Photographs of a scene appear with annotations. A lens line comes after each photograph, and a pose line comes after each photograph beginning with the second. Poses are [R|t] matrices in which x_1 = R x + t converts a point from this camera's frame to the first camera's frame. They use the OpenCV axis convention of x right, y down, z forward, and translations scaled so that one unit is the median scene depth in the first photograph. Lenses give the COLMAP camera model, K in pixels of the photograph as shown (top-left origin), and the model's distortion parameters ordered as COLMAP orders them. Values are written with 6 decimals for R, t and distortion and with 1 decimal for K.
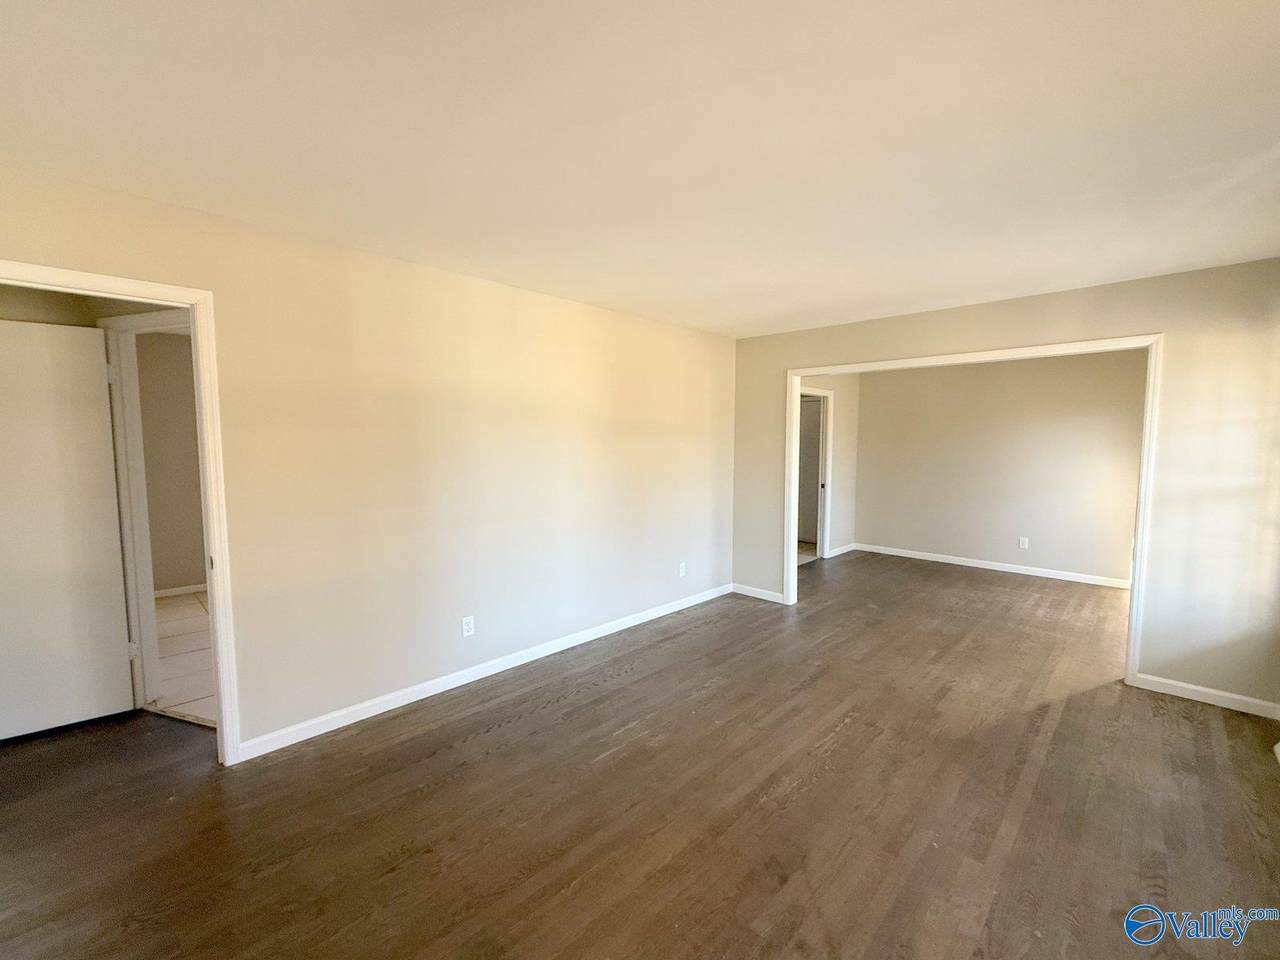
lens RADIAL K [[537.5, 0, 636.4], [0, 537.5, 483.2], [0, 0, 1]] dist [0.000976, 0.000005]
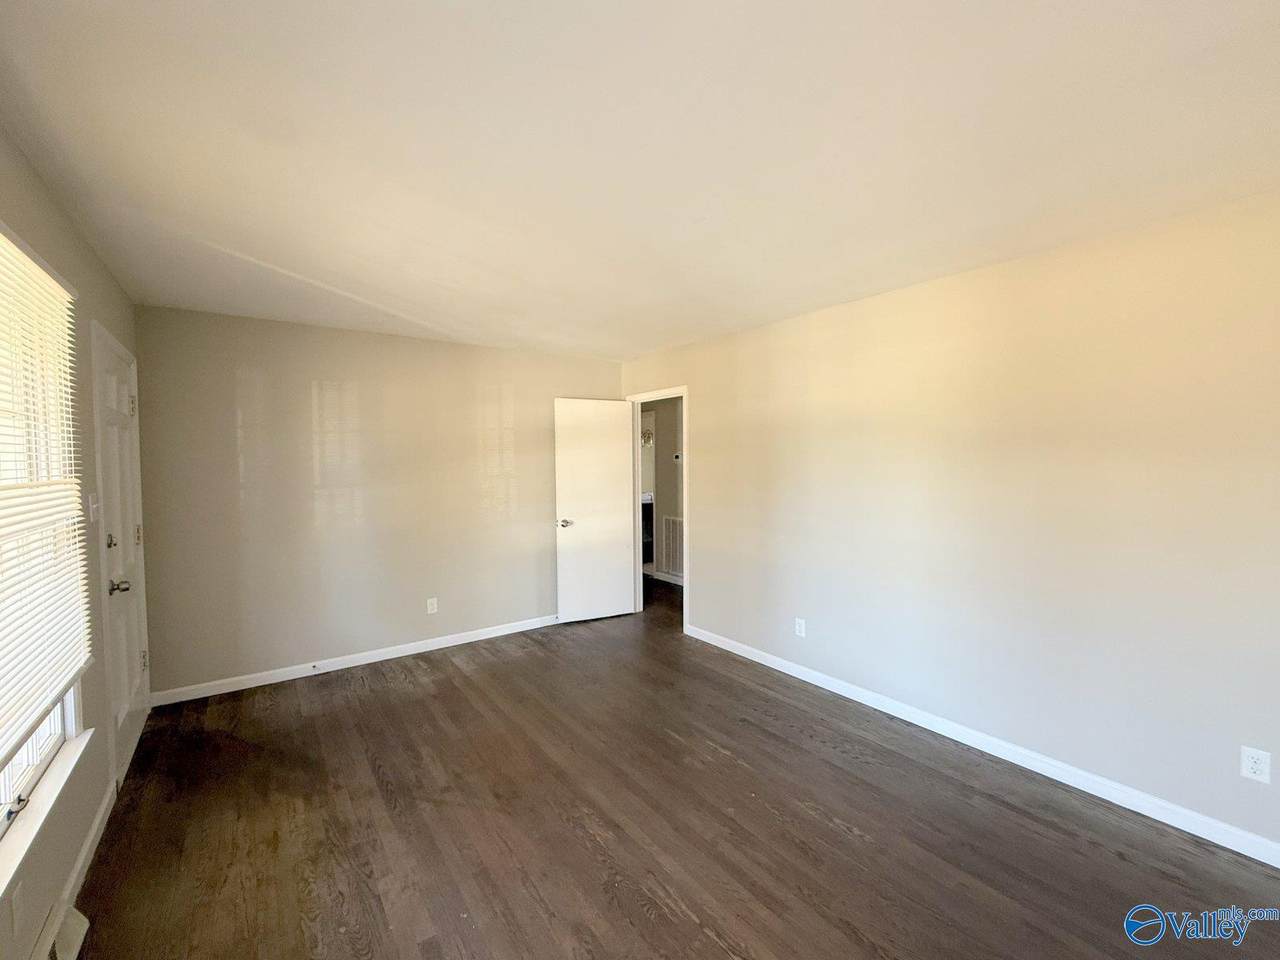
lens RADIAL K [[524.9, 0, 640.0], [0, 524.9, 480.0], [0, 0, 1]] dist [0.000528, 0.000097]
pose [[-0.157487, 0.034791, -0.986908, 0.815857], [-0.073469, 0.996197, 0.046842, -0.066711], [0.984784, 0.079884, -0.154332, 0.827446]]
